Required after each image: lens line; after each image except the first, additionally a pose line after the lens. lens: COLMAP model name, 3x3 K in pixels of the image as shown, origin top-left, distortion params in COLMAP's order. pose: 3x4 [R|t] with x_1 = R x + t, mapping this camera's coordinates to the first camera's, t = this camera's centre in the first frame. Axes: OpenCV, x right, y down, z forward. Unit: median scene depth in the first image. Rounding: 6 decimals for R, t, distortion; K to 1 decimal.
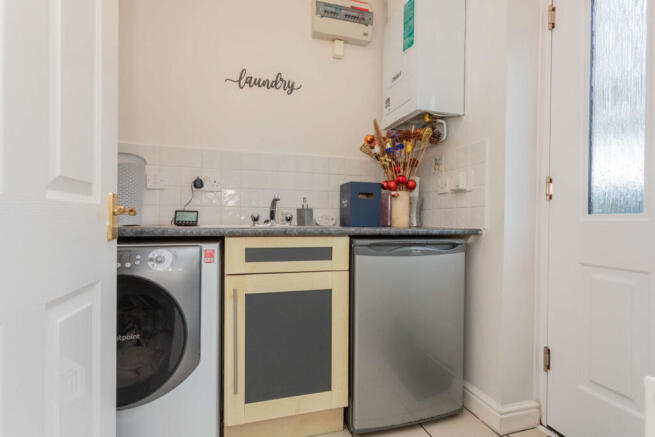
lens RADIAL K [[314.1, 0, 327.4], [0, 314.1, 220.8], [0, 0, 1]] dist [0.013434, 0.001179]
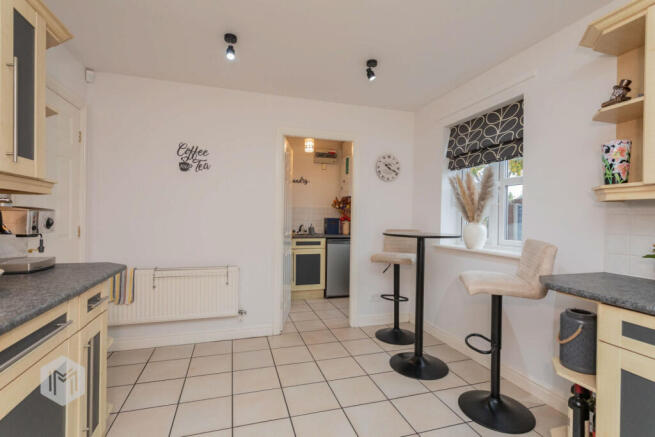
lens RADIAL K [[314.1, 0, 327.9], [0, 314.1, 217.0], [0, 0, 1]] dist [0.013434, 0.001179]
pose [[0.999908, 0.001780, 0.013440, 0.038469], [-0.001774, 0.999998, -0.000484, -0.136719], [-0.013441, 0.000460, 0.999910, -1.852154]]
